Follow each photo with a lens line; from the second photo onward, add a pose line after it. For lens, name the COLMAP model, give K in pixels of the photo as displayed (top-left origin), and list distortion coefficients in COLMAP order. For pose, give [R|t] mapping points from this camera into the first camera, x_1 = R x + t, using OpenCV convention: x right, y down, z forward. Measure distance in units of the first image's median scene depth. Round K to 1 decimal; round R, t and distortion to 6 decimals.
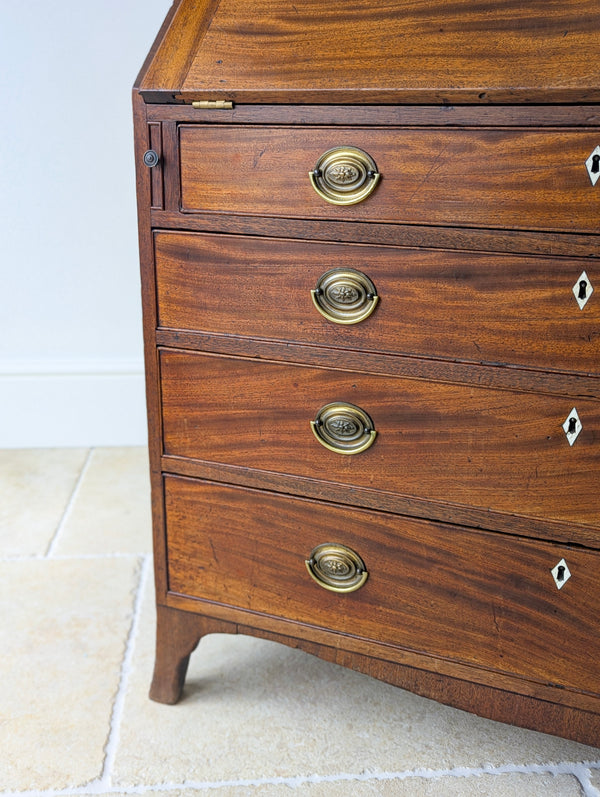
lens RADIAL K [[858.3, 0, 303.7], [0, 858.3, 396.0], [0, 0, 1]] dist [0.033380, 0.000000]
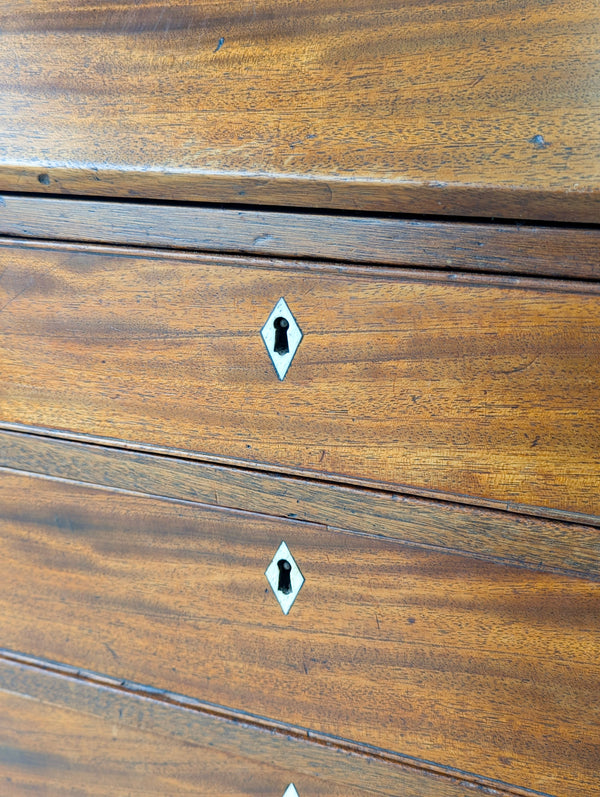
lens RADIAL K [[858.3, 0, 319.8], [0, 858.3, 402.6], [0, 0, 1]] dist [0.033380, 0.000000]
pose [[0.998008, -0.013199, 0.061694, 0.276619], [0.011209, 0.999409, 0.032496, -0.207803], [-0.062087, -0.031740, 0.997566, 0.455398]]
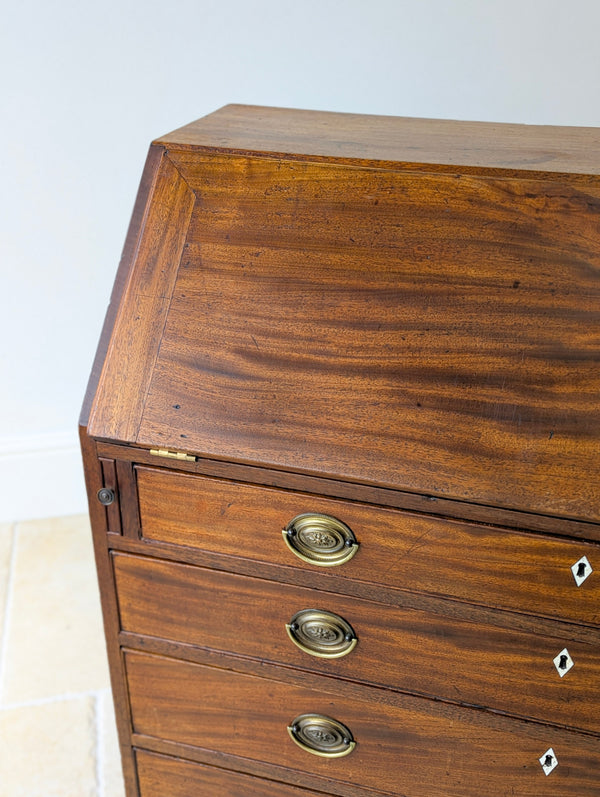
lens RADIAL K [[858.3, 0, 302.4], [0, 858.3, 398.5], [0, 0, 1]] dist [0.033380, 0.000000]
pose [[0.991382, -0.064030, 0.114291, -0.067488], [0.041335, 0.980739, 0.190901, -0.556835], [-0.124313, -0.184531, 0.974933, 0.091903]]
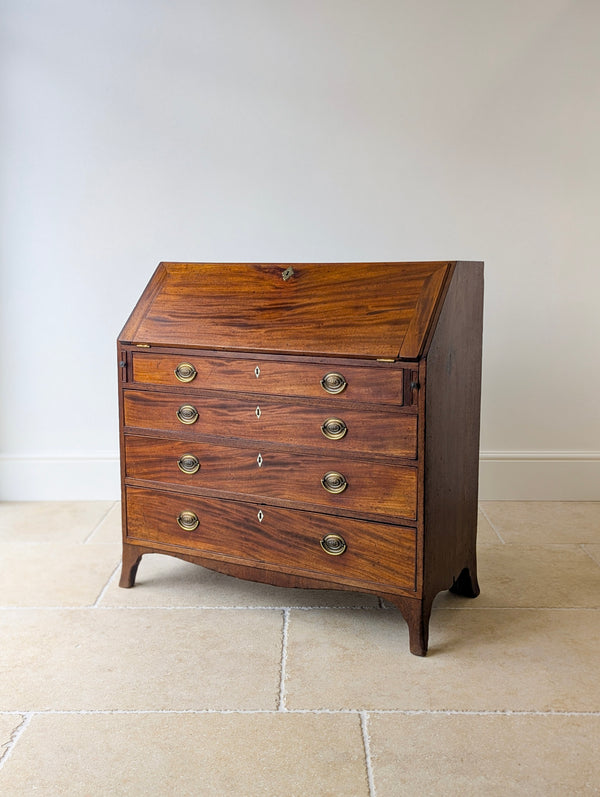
lens RADIAL K [[858.3, 0, 304.7], [0, 858.3, 402.2], [0, 0, 1]] dist [0.033380, 0.000000]
pose [[0.996602, 0.007855, -0.081998, 0.634273], [-0.019810, 0.989085, -0.146010, 0.235130], [0.079956, 0.147138, 0.985879, -1.653584]]
